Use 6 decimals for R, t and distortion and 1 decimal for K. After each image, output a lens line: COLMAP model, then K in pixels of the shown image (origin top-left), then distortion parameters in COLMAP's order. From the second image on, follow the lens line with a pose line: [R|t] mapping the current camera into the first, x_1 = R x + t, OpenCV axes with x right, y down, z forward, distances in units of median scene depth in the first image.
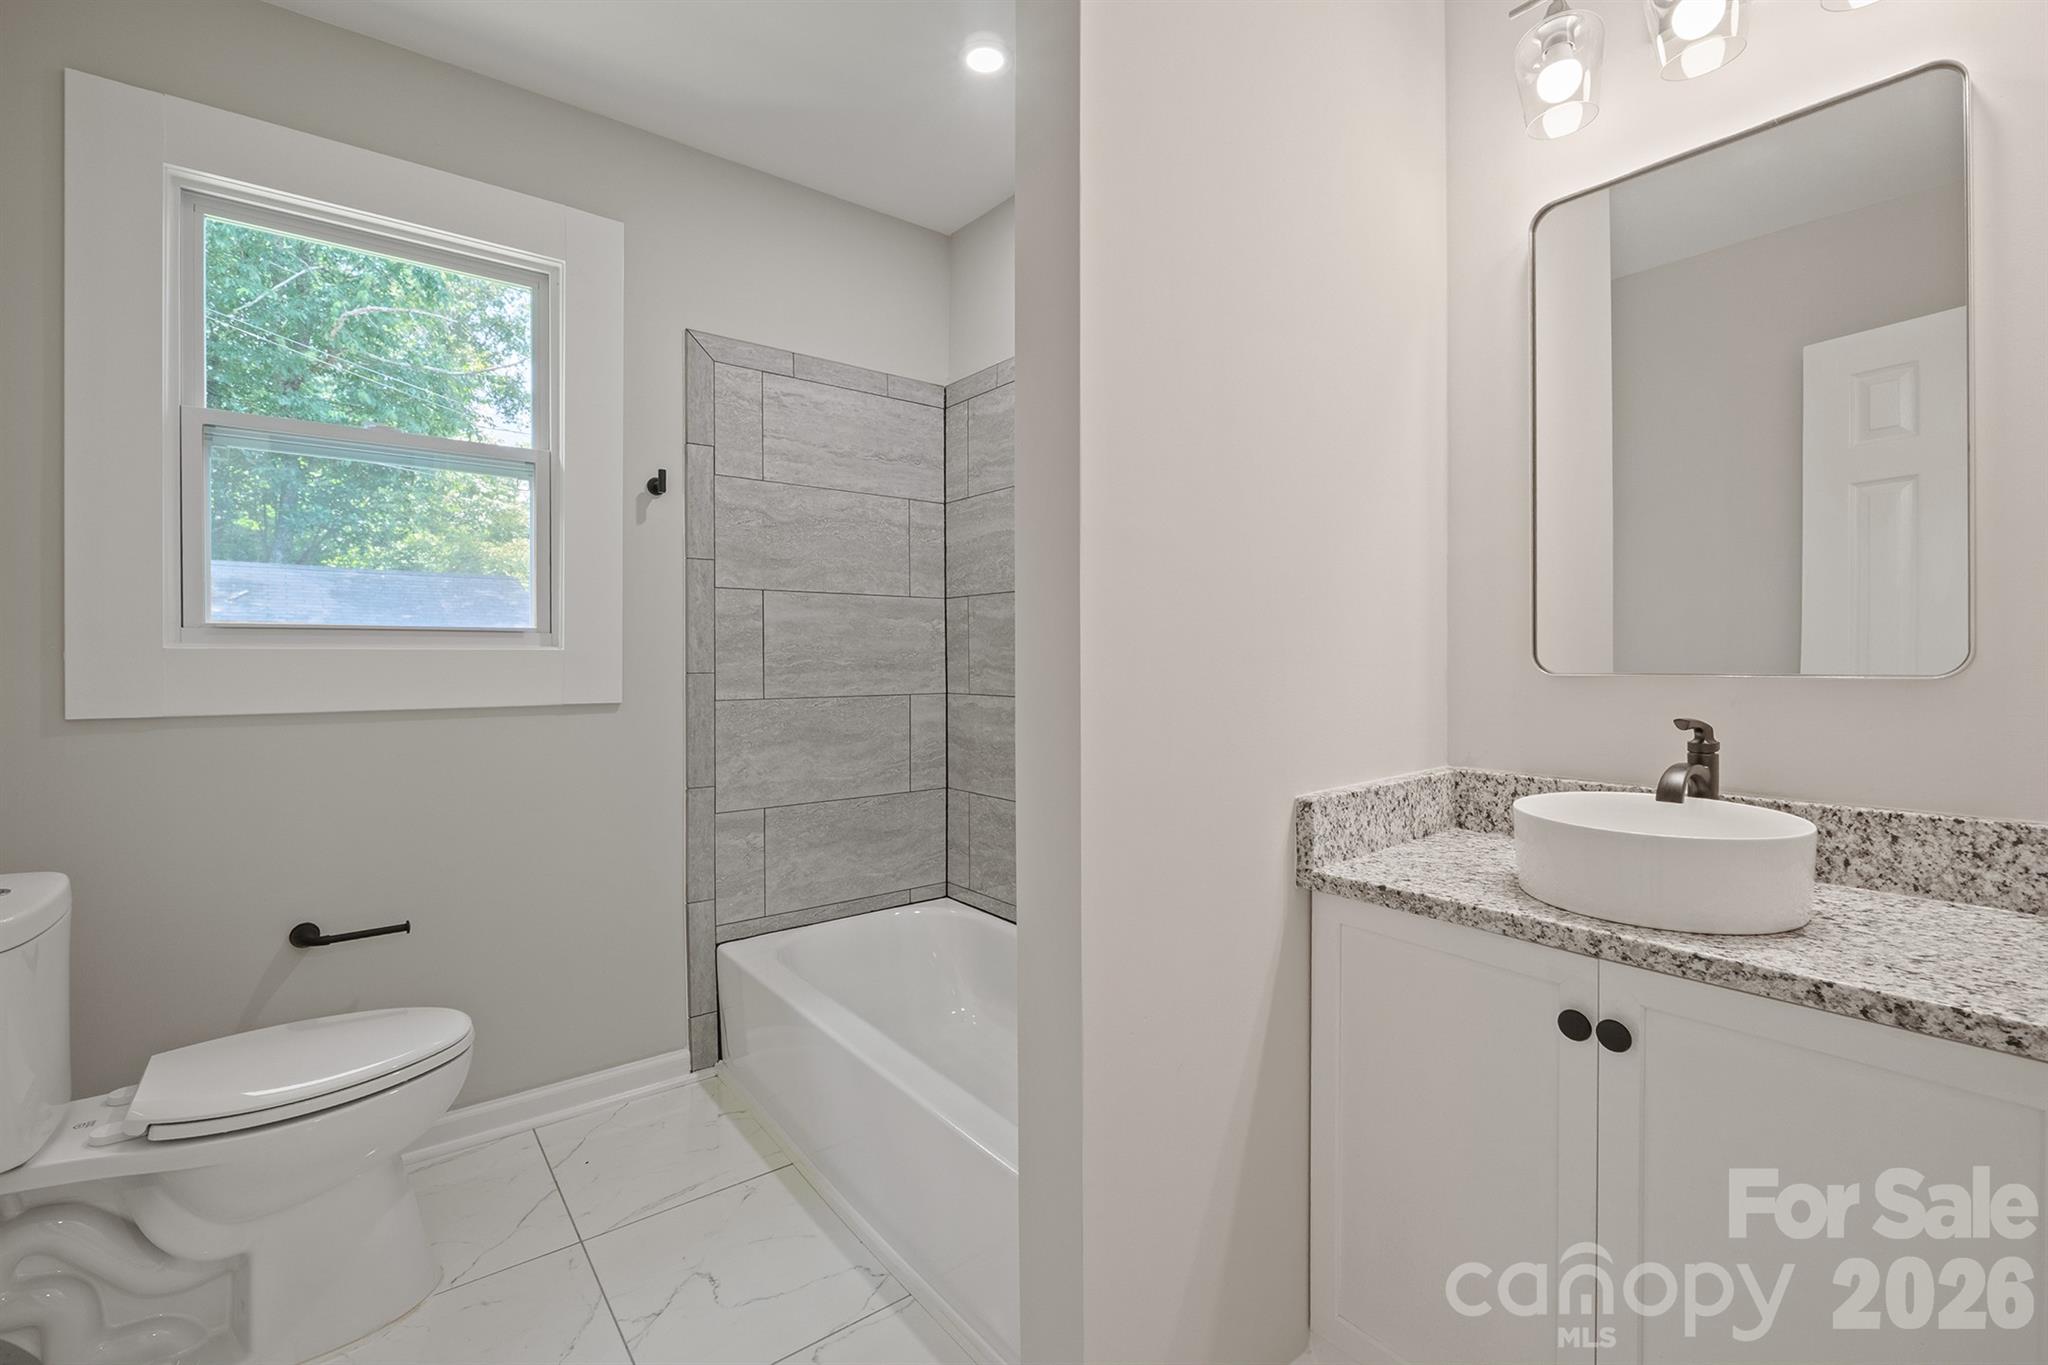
lens RADIAL K [[859.8, 0, 1026.8], [0, 859.8, 668.2], [0, 0, 1]] dist [-0.004374, -0.000033]
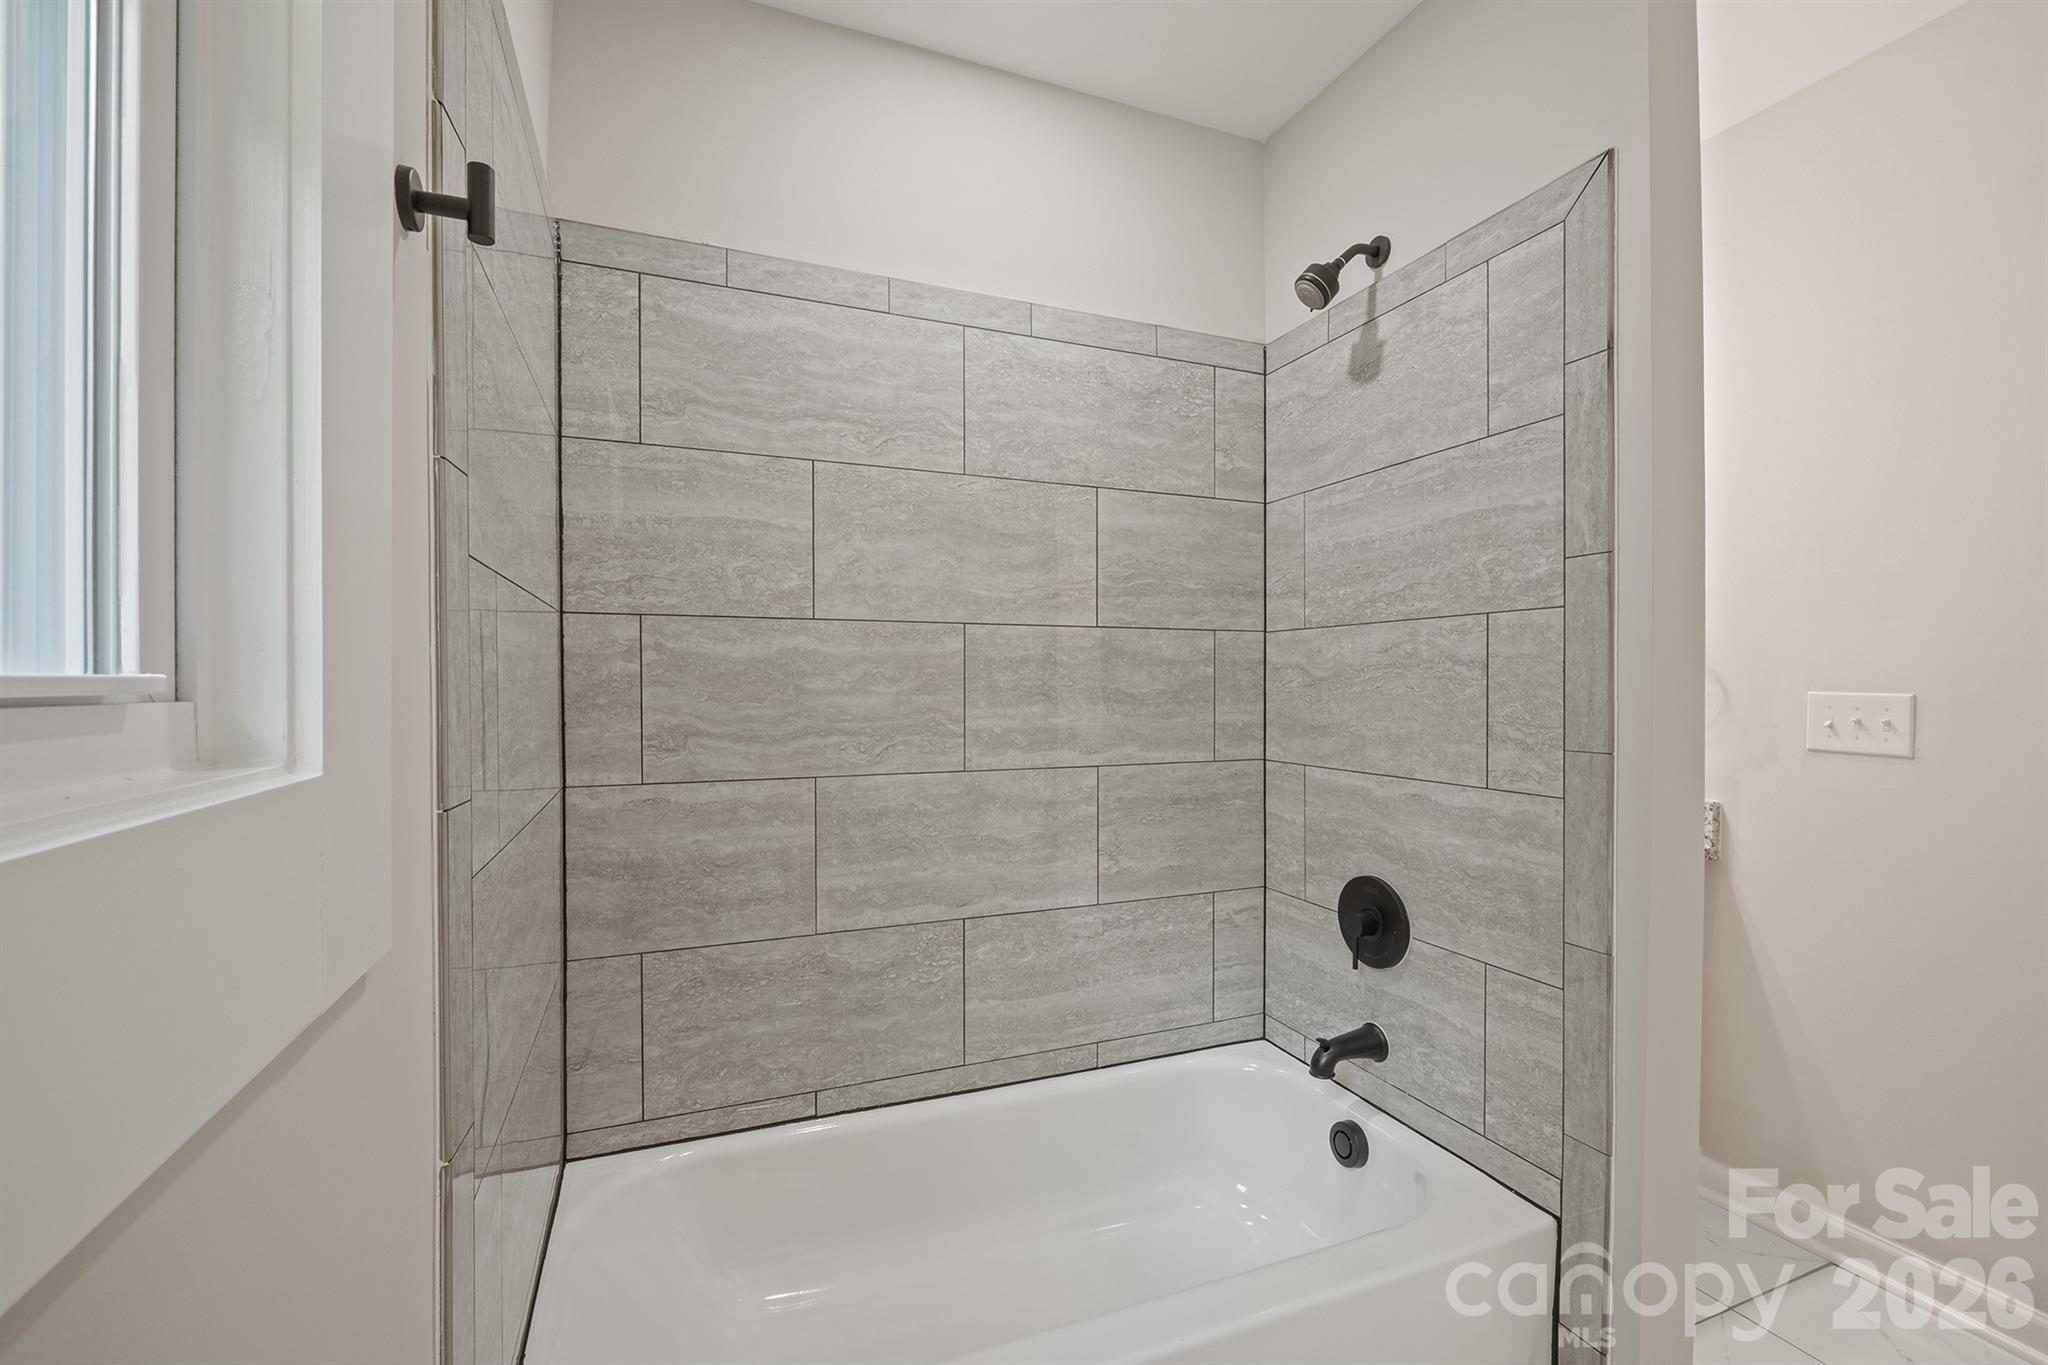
lens RADIAL K [[859.8, 0, 1026.8], [0, 859.8, 668.2], [0, 0, 1]] dist [-0.004374, -0.000033]
pose [[0.296901, -0.002950, 0.954904, -0.543735], [0.000441, 0.999996, 0.002952, -0.049538], [-0.954908, -0.000455, 0.296901, 0.583724]]
